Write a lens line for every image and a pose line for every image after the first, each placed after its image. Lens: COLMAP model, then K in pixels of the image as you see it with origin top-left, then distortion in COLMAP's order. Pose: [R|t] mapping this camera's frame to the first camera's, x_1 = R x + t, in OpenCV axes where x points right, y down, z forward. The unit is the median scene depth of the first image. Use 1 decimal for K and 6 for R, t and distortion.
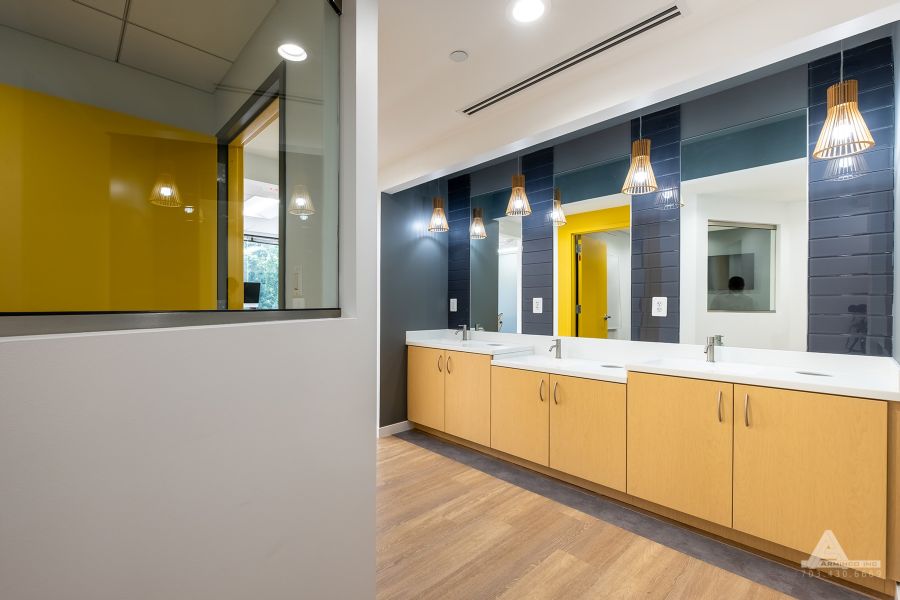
lens RADIAL K [[391.5, 0, 448.6], [0, 391.5, 302.7], [0, 0, 1]] dist [0.002974, -0.002144]
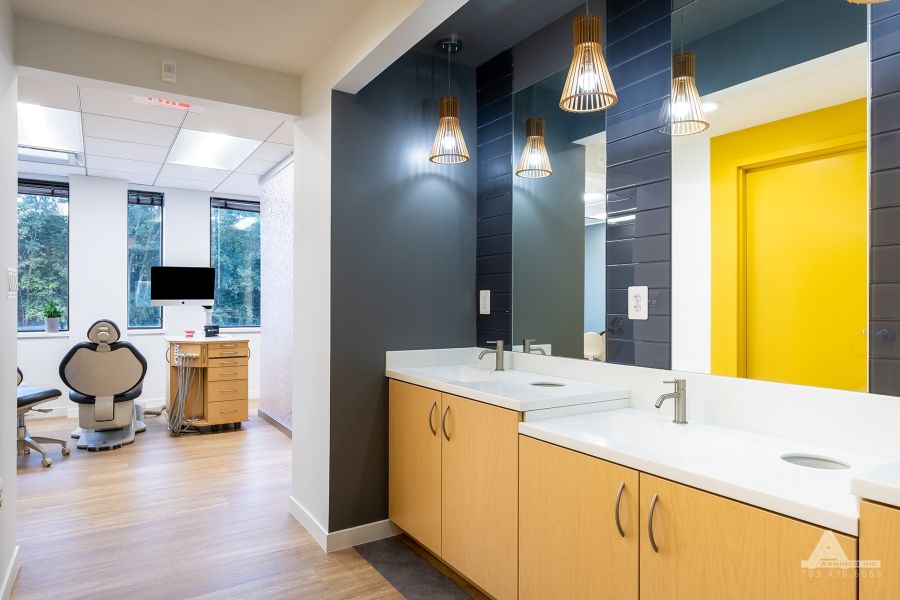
lens RADIAL K [[546.6, 0, 448.2], [0, 546.6, 298.1], [0, 0, 1]] dist [0.003426, 0.002777]
pose [[0.976682, -0.000972, -0.214691, 0.140614], [0.000236, 0.999994, -0.003453, 0.003404], [0.214693, 0.003322, 0.976676, 0.306903]]
